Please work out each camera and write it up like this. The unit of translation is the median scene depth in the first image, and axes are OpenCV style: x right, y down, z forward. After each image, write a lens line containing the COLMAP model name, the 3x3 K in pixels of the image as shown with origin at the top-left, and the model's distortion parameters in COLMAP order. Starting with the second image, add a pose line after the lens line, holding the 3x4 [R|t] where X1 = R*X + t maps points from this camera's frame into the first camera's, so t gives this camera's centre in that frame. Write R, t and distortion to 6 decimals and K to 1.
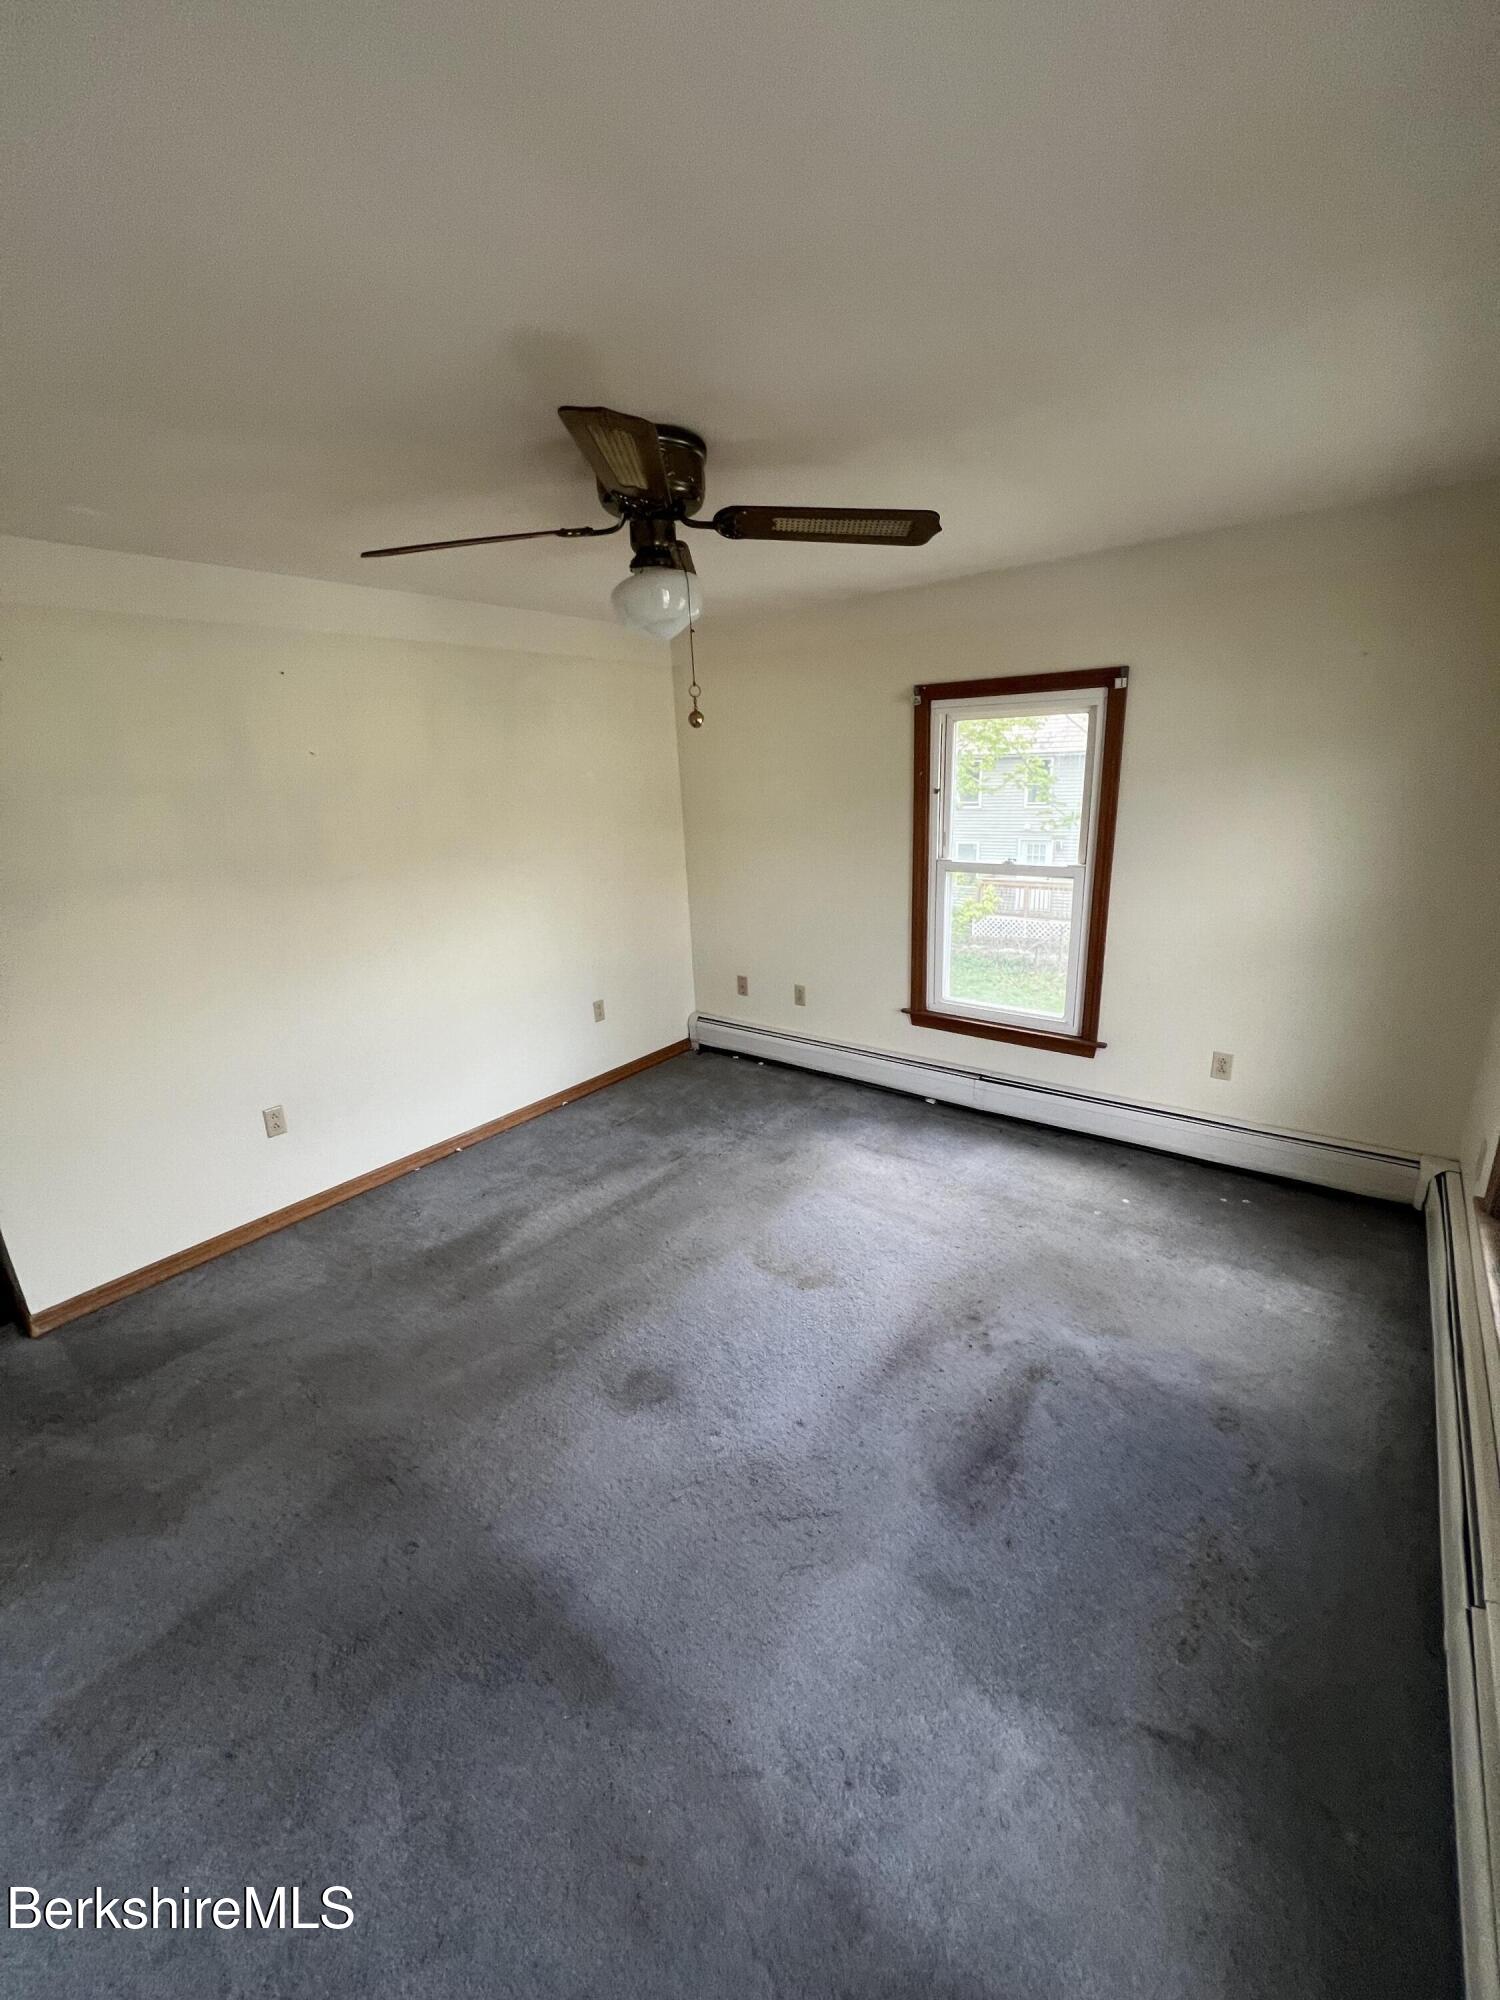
lens RADIAL K [[792.3, 0, 750.0], [0, 792.3, 1000.0], [0, 0, 1]] dist [-0.000851, -0.000045]
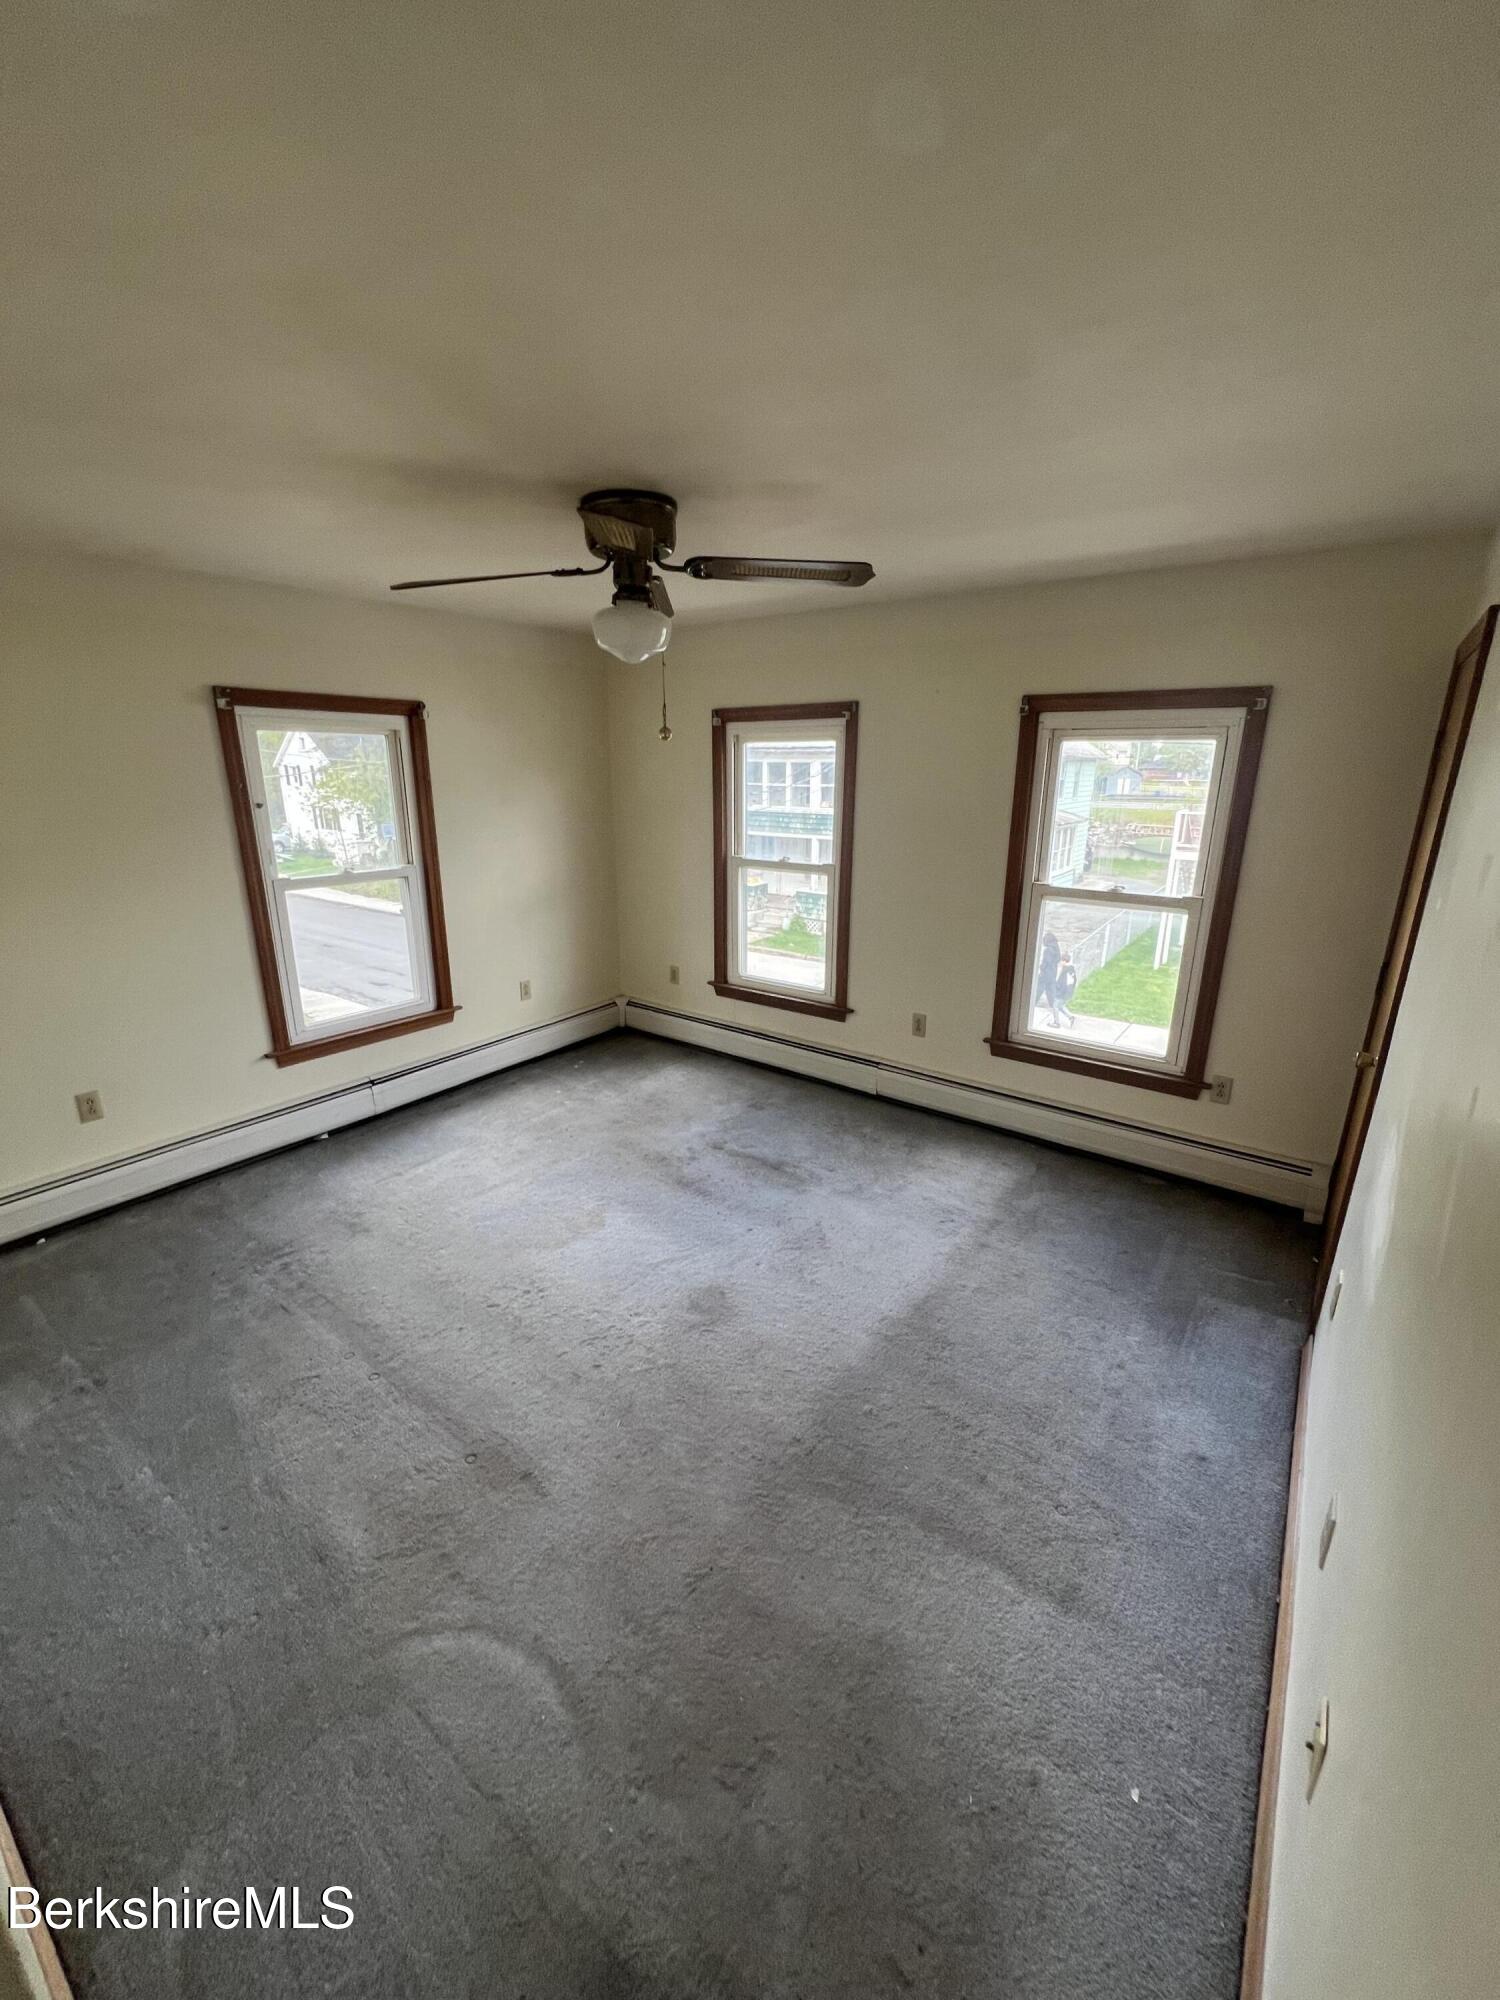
lens RADIAL K [[812.4, 0, 750.0], [0, 812.4, 1000.0], [0, 0, 1]] dist [0.000276, -0.000011]
pose [[-0.031445, -0.240594, 0.970116, -0.844133], [0.276763, 0.930549, 0.239752, -0.139671], [-0.960424, 0.276031, 0.037327, 0.548306]]
